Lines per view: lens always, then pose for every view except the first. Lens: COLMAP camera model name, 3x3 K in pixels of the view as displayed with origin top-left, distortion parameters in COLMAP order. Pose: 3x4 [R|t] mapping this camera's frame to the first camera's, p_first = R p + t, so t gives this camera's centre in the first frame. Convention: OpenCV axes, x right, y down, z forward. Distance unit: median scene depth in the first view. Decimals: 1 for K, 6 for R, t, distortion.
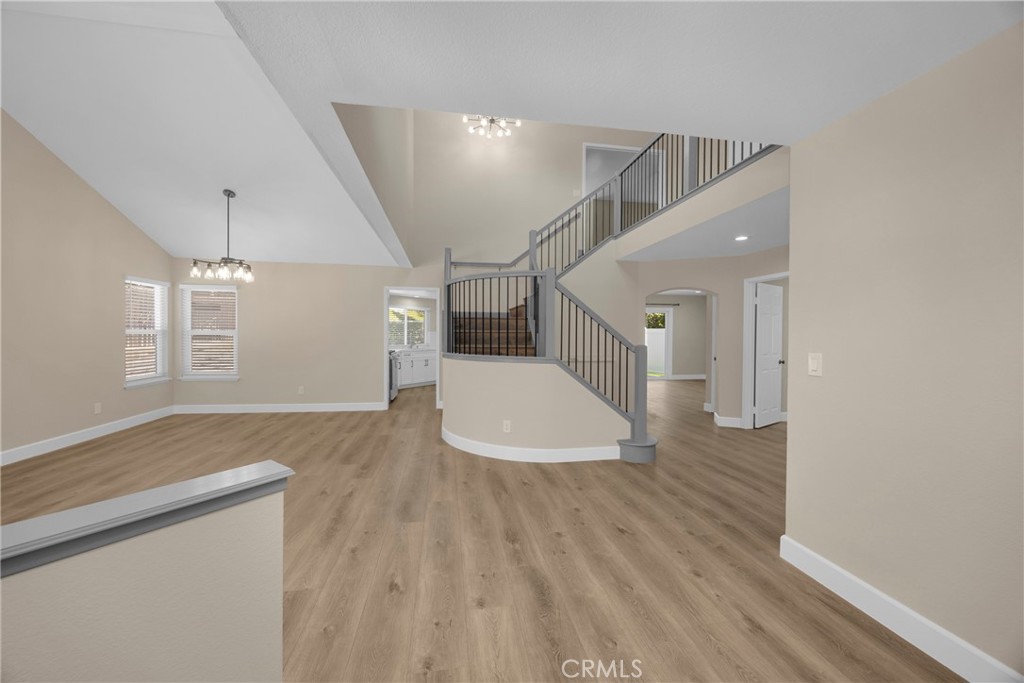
lens RADIAL K [[390.1, 0, 508.0], [0, 390.1, 339.1], [0, 0, 1]] dist [0.001602, -0.000468]
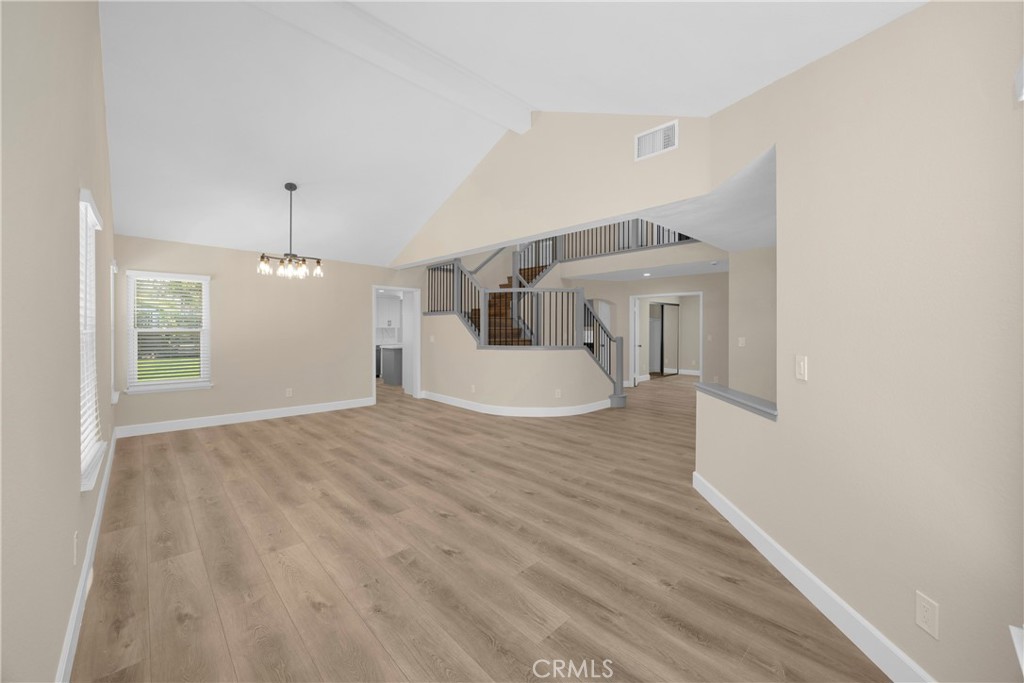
lens RADIAL K [[390.1, 0, 514.0], [0, 390.1, 334.9], [0, 0, 1]] dist [0.001602, -0.000468]
pose [[0.826593, -0.015253, 0.562594, -0.841859], [0.012989, 0.999883, 0.008026, -0.010013], [-0.562651, 0.000673, 0.826695, -0.104071]]
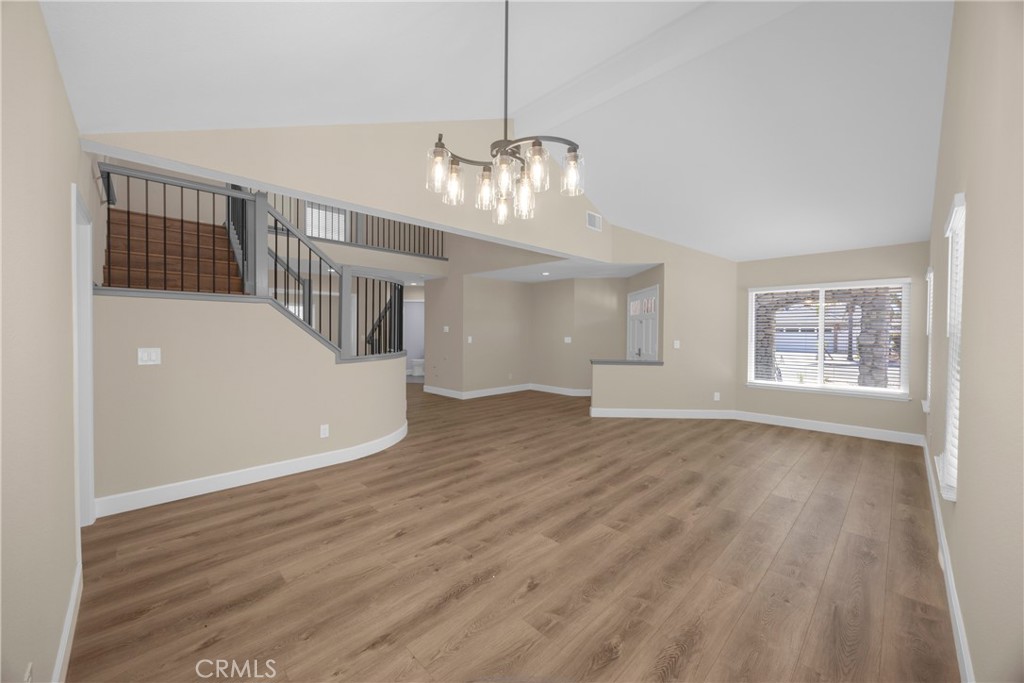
lens RADIAL K [[390.1, 0, 503.0], [0, 390.1, 344.6], [0, 0, 1]] dist [0.001602, -0.000468]
pose [[-0.568782, -0.041731, 0.821429, -1.075529], [0.003789, 0.998568, 0.053354, -0.037169], [-0.822480, 0.033459, -0.567809, 1.271939]]
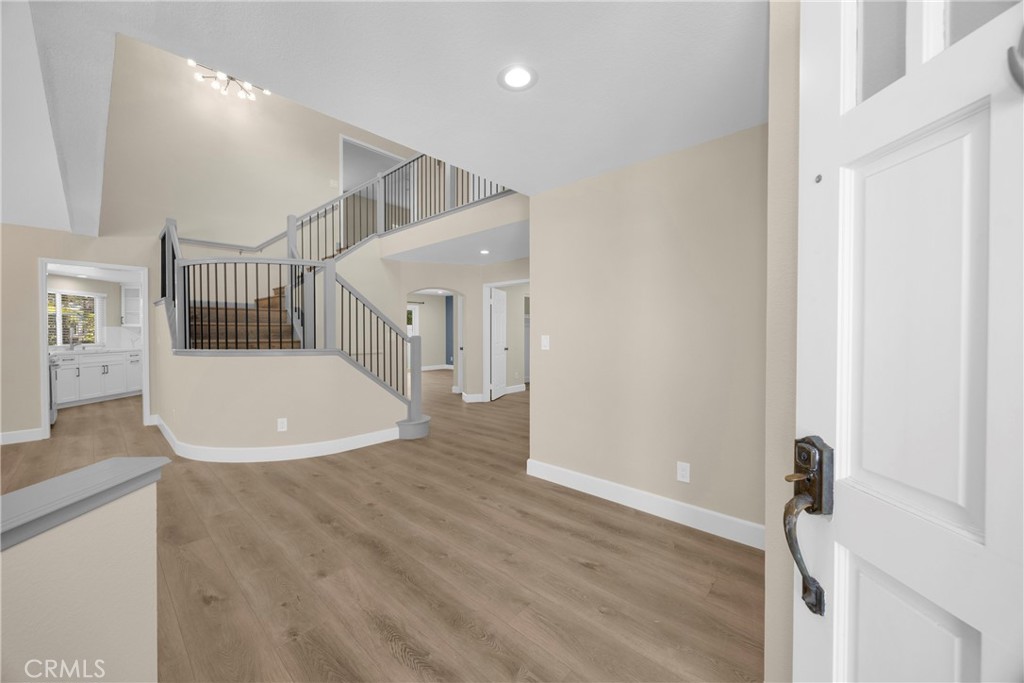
lens RADIAL K [[390.1, 0, 513.7], [0, 390.1, 336.4], [0, 0, 1]] dist [0.001602, -0.000468]
pose [[0.781909, -0.013781, 0.623240, -0.128533], [0.013859, 0.999893, 0.004722, 0.014003], [-0.623238, 0.004945, 0.782016, -0.063831]]
